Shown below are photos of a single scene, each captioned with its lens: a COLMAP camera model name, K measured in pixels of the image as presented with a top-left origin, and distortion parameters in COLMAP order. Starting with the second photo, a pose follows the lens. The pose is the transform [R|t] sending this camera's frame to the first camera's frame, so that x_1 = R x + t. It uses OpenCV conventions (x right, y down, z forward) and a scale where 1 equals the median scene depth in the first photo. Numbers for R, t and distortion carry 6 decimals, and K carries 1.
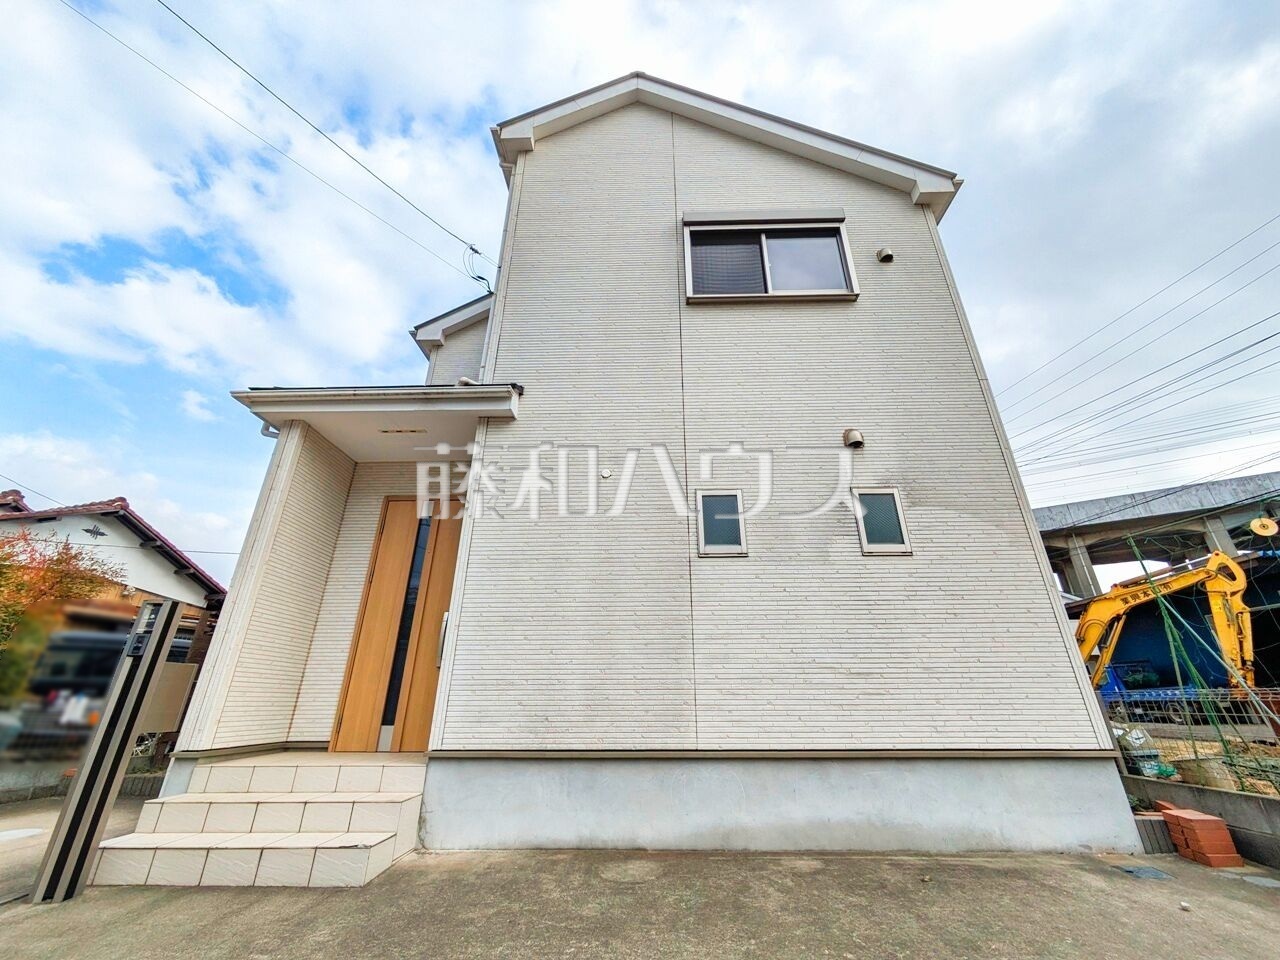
lens RADIAL K [[505.3, 0, 644.2], [0, 505.3, 477.9], [0, 0, 1]] dist [-0.002109, 0.001828]
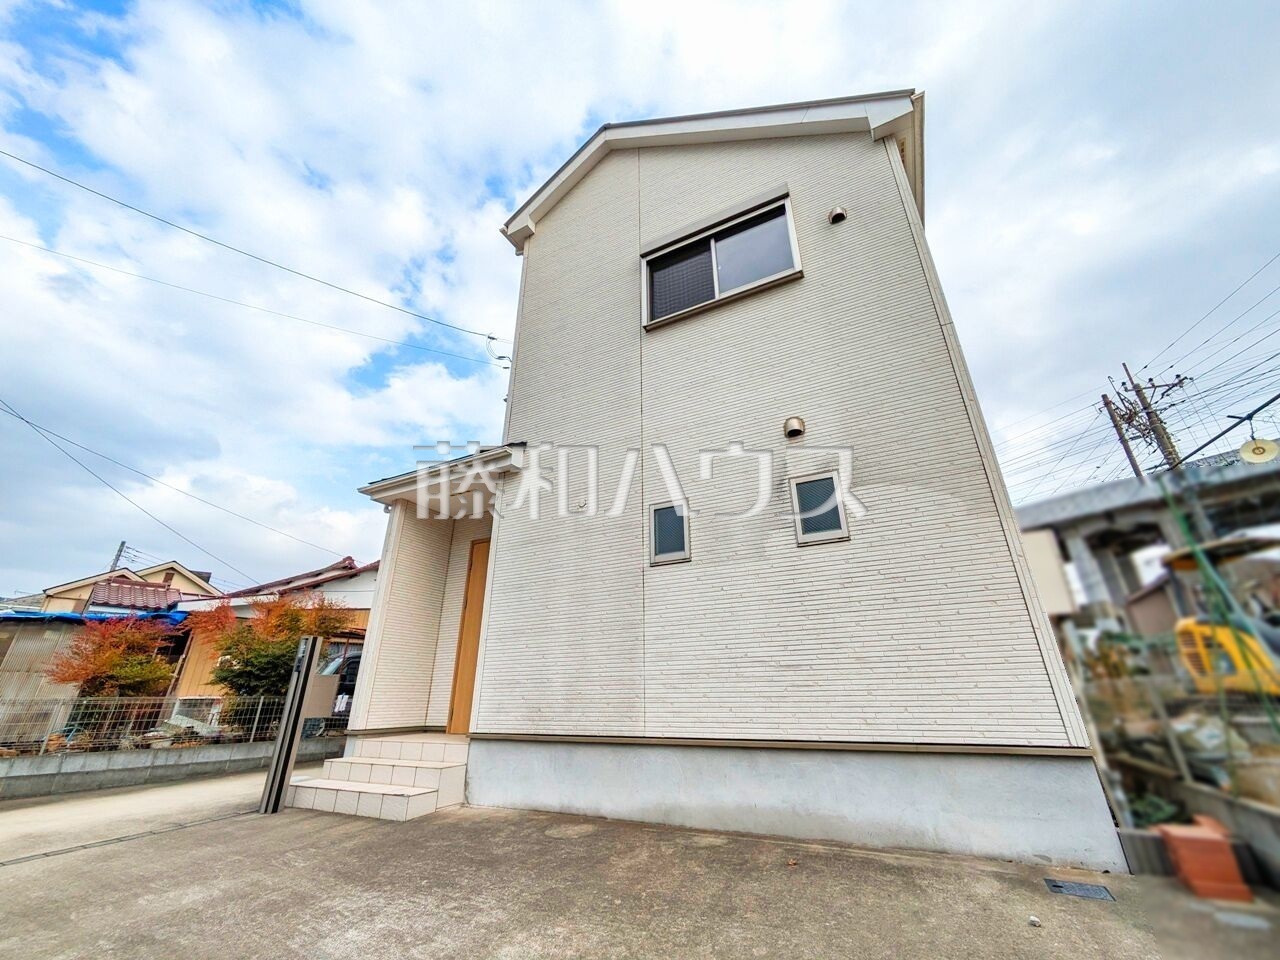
lens RADIAL K [[505.3, 0, 644.2], [0, 505.3, 478.9], [0, 0, 1]] dist [-0.002109, 0.001828]
pose [[0.900237, -0.180087, -0.396412, 0.570583], [0.185567, 0.982318, -0.024844, -0.008627], [0.393877, -0.051195, 0.917736, -0.021754]]
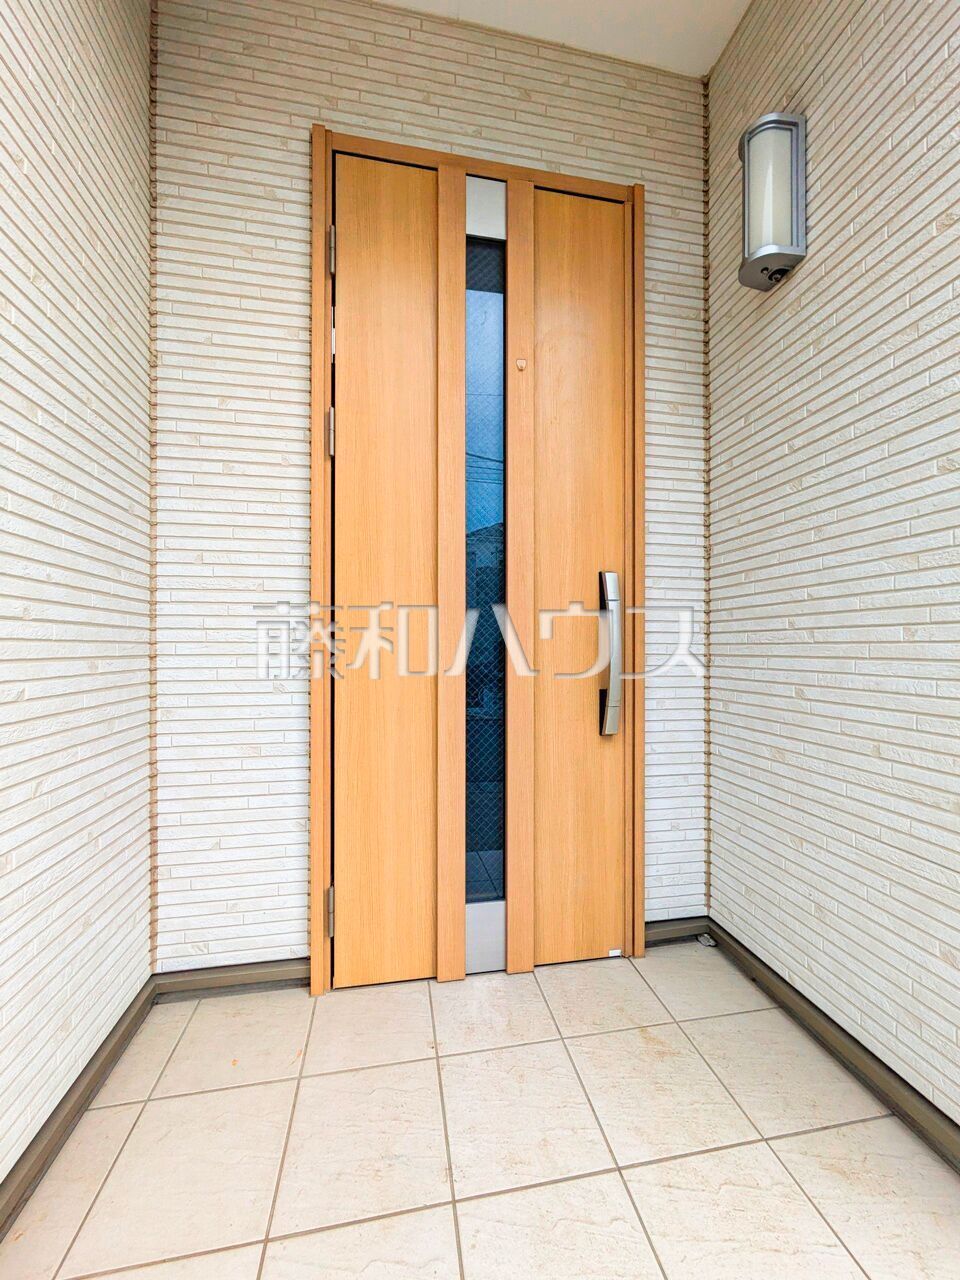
lens RADIAL K [[505.3, 0, 480.0], [0, 505.3, 636.8], [0, 0, 1]] dist [-0.002109, 0.001828]
pose [[0.976276, 0.002662, 0.216515, -0.630864], [-0.090505, 0.913406, 0.396861, 0.215126], [-0.196710, -0.407042, 0.891977, 0.835513]]
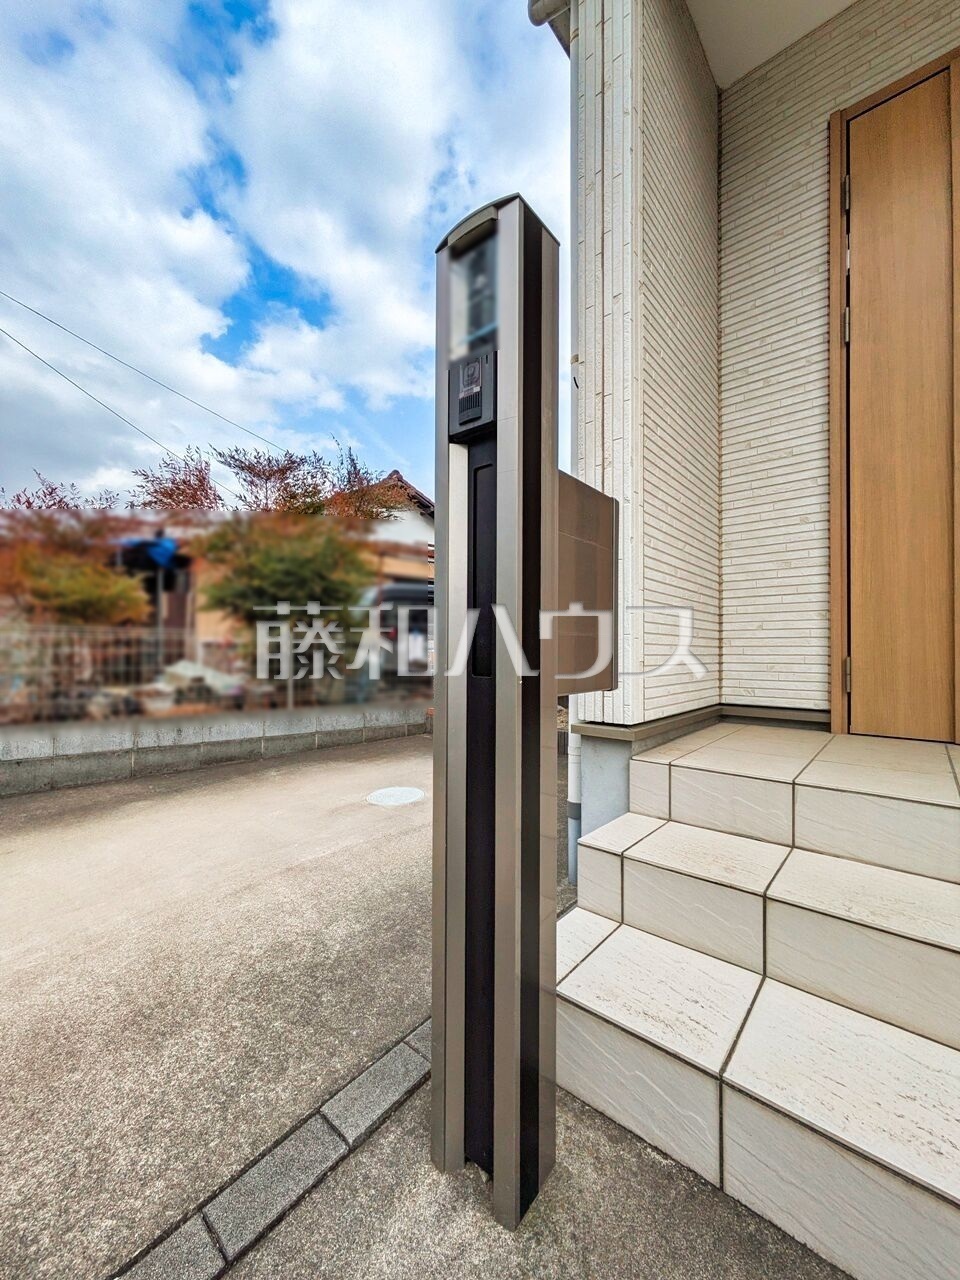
lens RADIAL K [[505.3, 0, 482.9], [0, 505.3, 644.8], [0, 0, 1]] dist [-0.002109, 0.001828]
pose [[0.775607, -0.002098, -0.631213, -0.622238], [0.249764, 0.919401, 0.303843, 0.278789], [0.579700, -0.393317, 0.713617, 0.573472]]
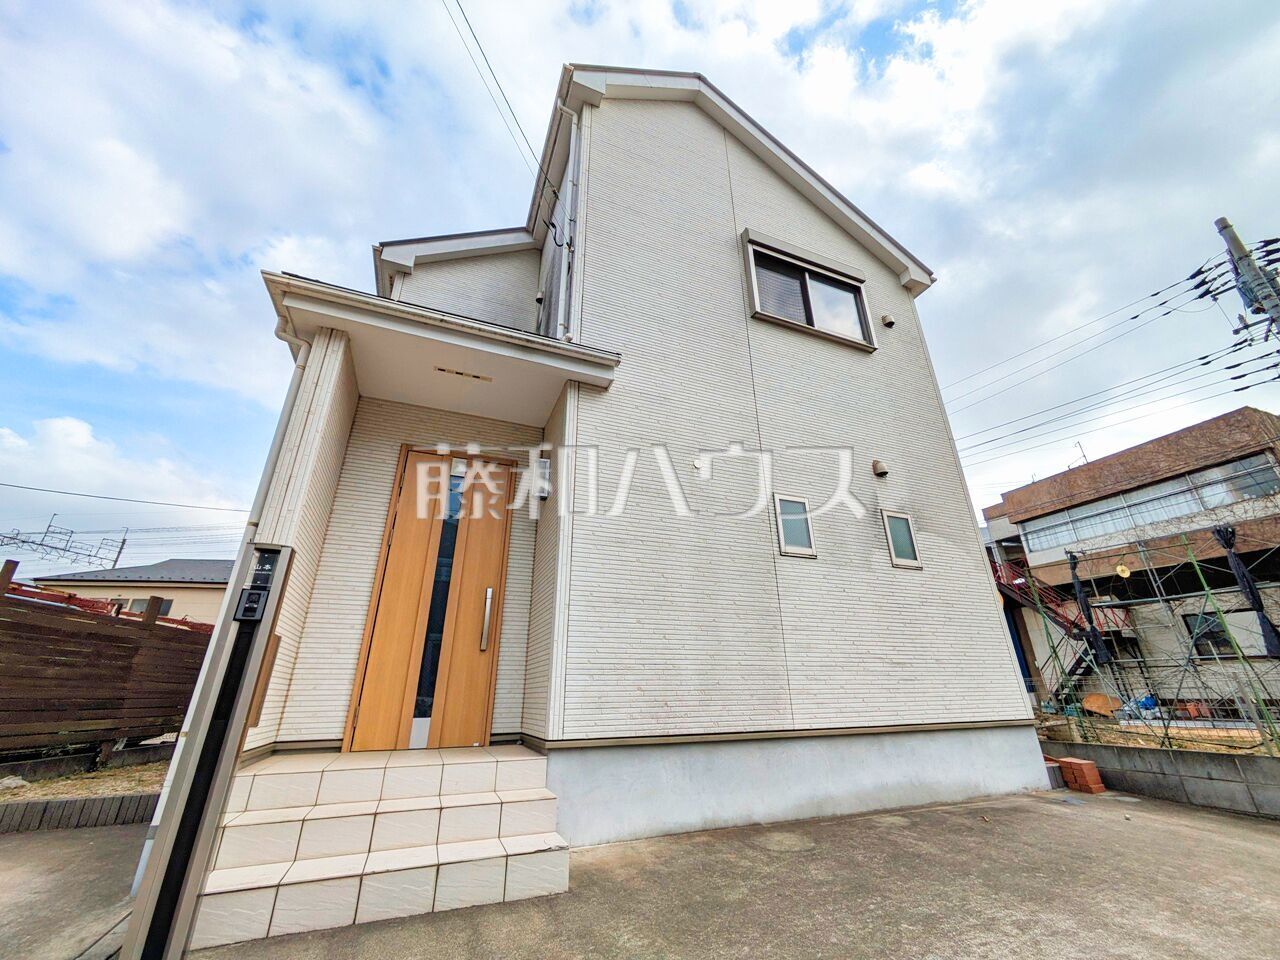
lens RADIAL K [[505.3, 0, 643.6], [0, 505.3, 478.6], [0, 0, 1]] dist [-0.002109, 0.001828]
pose [[0.914177, 0.152434, 0.375558, -0.591349], [-0.155791, 0.987554, -0.021610, 0.063345], [-0.374177, -0.038753, 0.926547, 0.108253]]
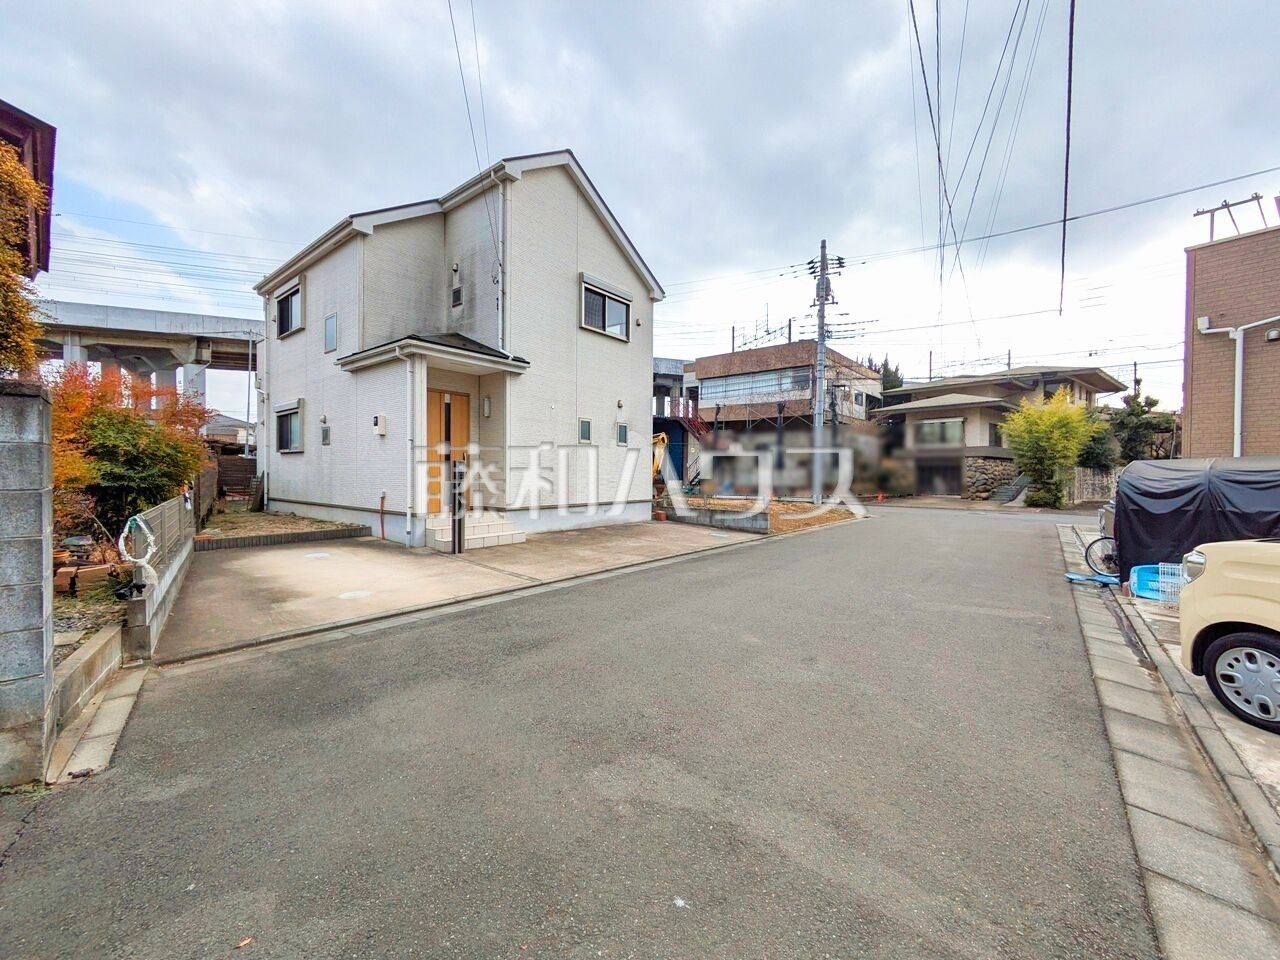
lens RADIAL K [[505.3, 0, 643.8], [0, 505.3, 479.9], [0, 0, 1]] dist [-0.002109, 0.001828]
pose [[0.602525, -0.005873, 0.798078, -1.917486], [-0.332061, 0.907466, 0.257374, -0.504102], [-0.725740, -0.420085, 0.544821, -0.884241]]
